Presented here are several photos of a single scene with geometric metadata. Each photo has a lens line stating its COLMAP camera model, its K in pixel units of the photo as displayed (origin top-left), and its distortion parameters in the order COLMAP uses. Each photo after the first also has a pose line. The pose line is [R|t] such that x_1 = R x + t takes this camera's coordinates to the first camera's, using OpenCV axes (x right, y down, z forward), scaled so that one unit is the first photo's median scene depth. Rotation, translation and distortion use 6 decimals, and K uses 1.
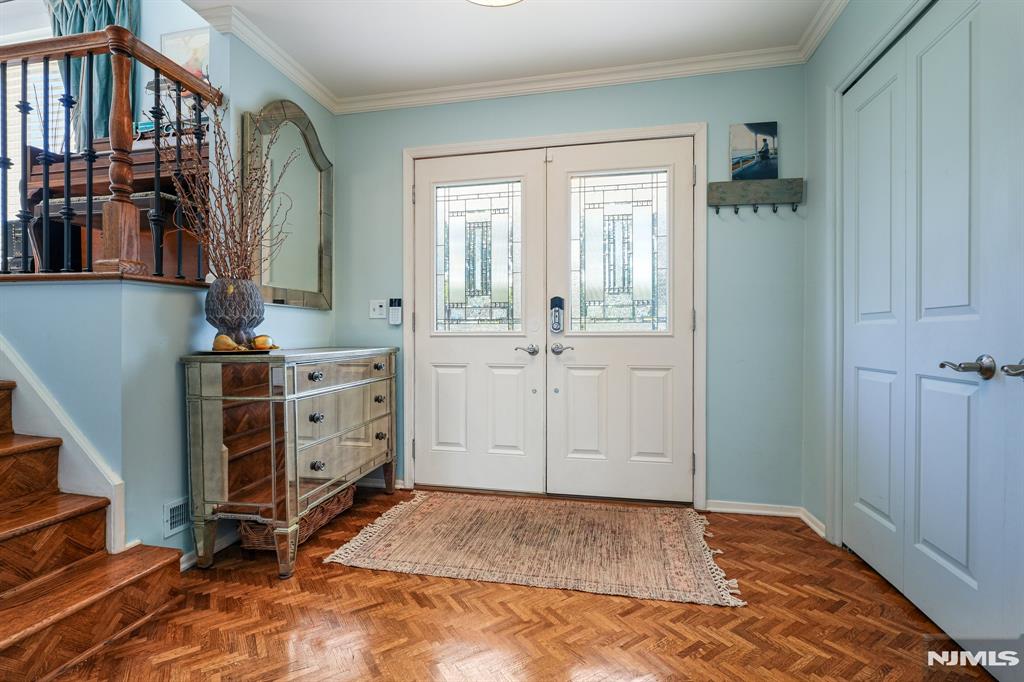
lens RADIAL K [[471.5, 0, 511.4], [0, 471.5, 343.6], [0, 0, 1]] dist [-0.014520, 0.000296]
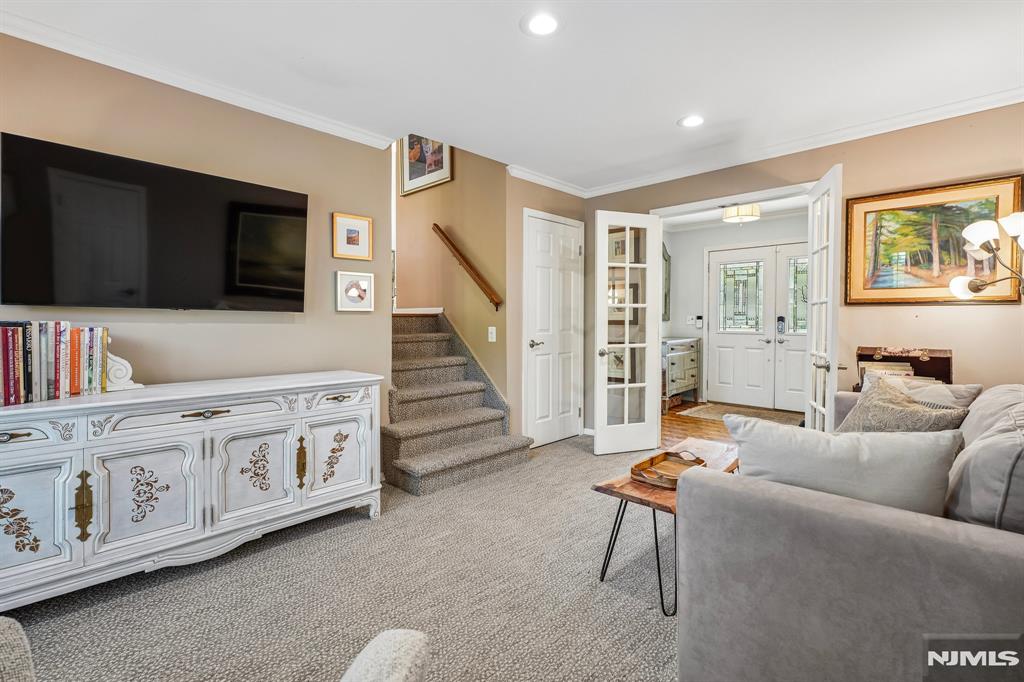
lens RADIAL K [[471.5, 0, 502.0], [0, 471.5, 325.8], [0, 0, 1]] dist [-0.014520, 0.000296]
pose [[0.835706, 0.011733, -0.549052, 0.206760], [-0.006436, 0.999912, 0.011572, -0.072627], [0.549140, -0.006137, 0.835708, -1.453815]]
